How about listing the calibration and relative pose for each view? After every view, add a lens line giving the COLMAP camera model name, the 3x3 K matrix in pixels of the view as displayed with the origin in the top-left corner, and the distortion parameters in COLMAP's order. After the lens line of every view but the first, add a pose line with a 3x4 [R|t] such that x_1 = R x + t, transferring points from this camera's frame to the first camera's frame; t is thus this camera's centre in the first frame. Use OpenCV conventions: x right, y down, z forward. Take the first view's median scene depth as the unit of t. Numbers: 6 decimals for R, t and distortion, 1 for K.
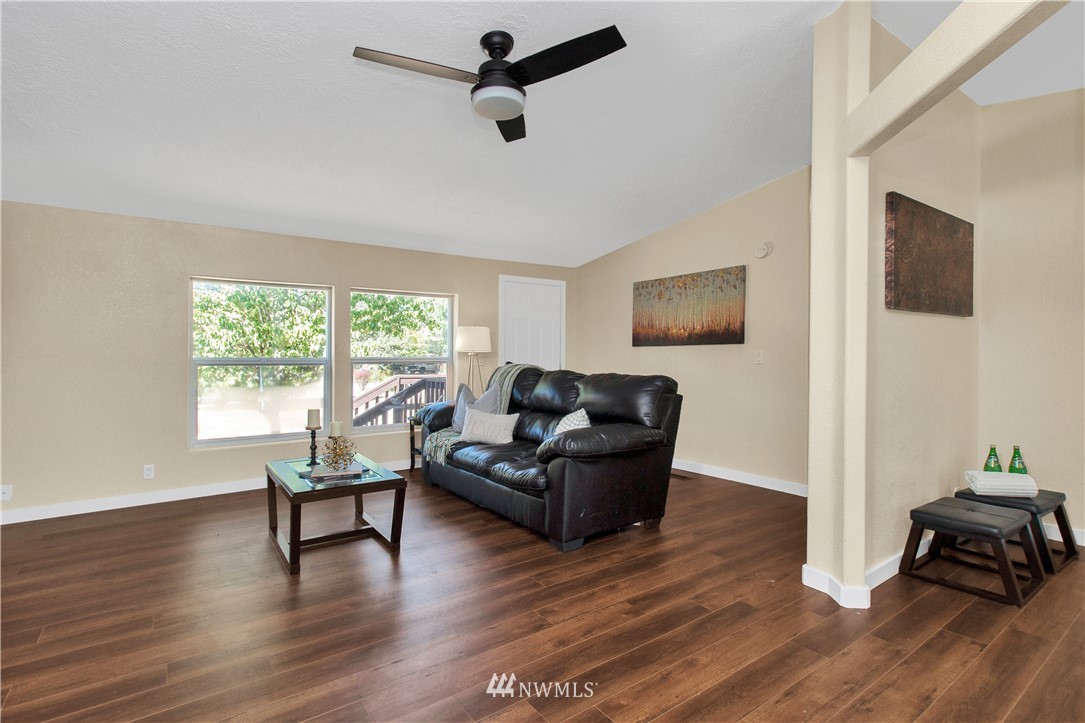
lens RADIAL K [[525.9, 0, 542.5], [0, 525.9, 361.5], [0, 0, 1]] dist [-0.001716, -0.000046]
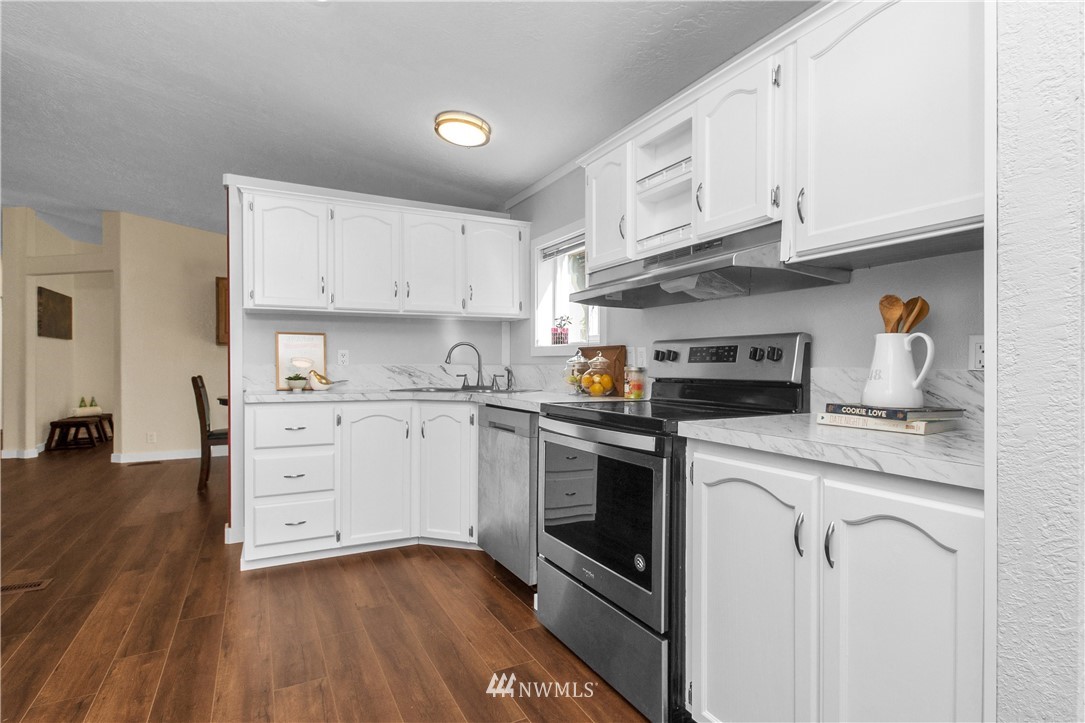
lens RADIAL K [[531.2, 0, 545.9], [0, 531.2, 353.5], [0, 0, 1]] dist [0.000733, 0.001003]
pose [[0.121234, 0.005024, 0.992611, -1.042953], [0.022483, 0.999717, -0.007806, 0.030698], [-0.992369, 0.023264, 0.121087, -1.120646]]
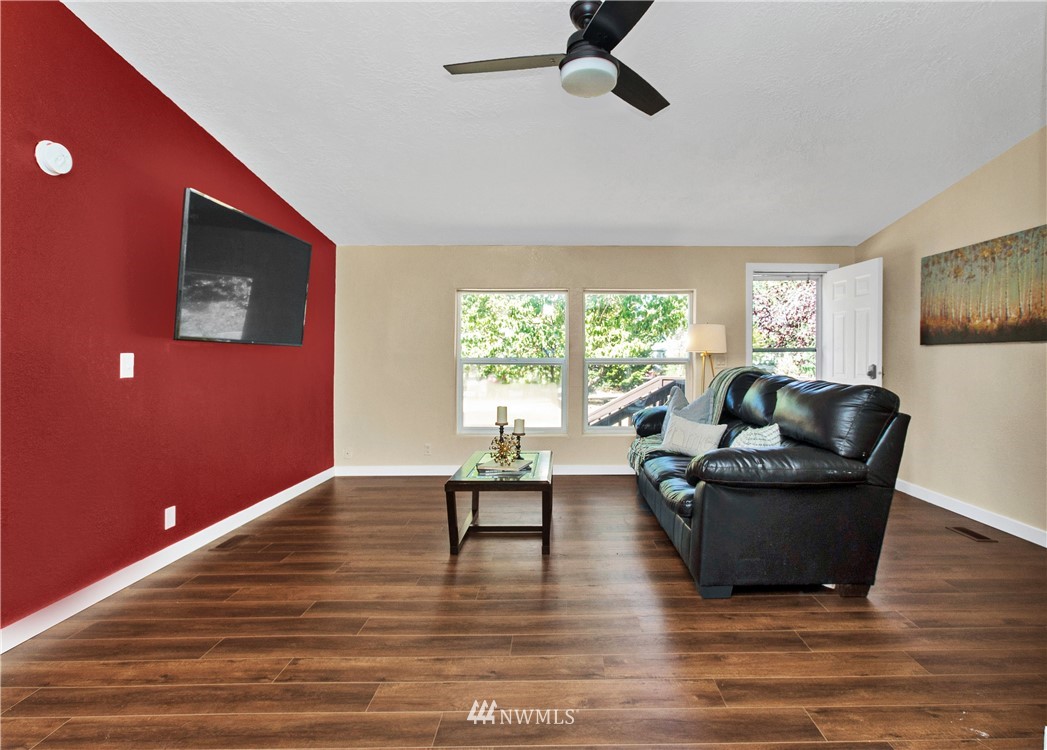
lens RADIAL K [[539.1, 0, 566.1], [0, 539.1, 355.6], [0, 0, 1]] dist [-0.036829, 0.030376]
pose [[0.822654, 0.003266, -0.568533, 0.295568], [-0.010030, 0.999911, -0.008770, -0.003696], [0.568454, 0.012917, 0.822613, 0.167941]]
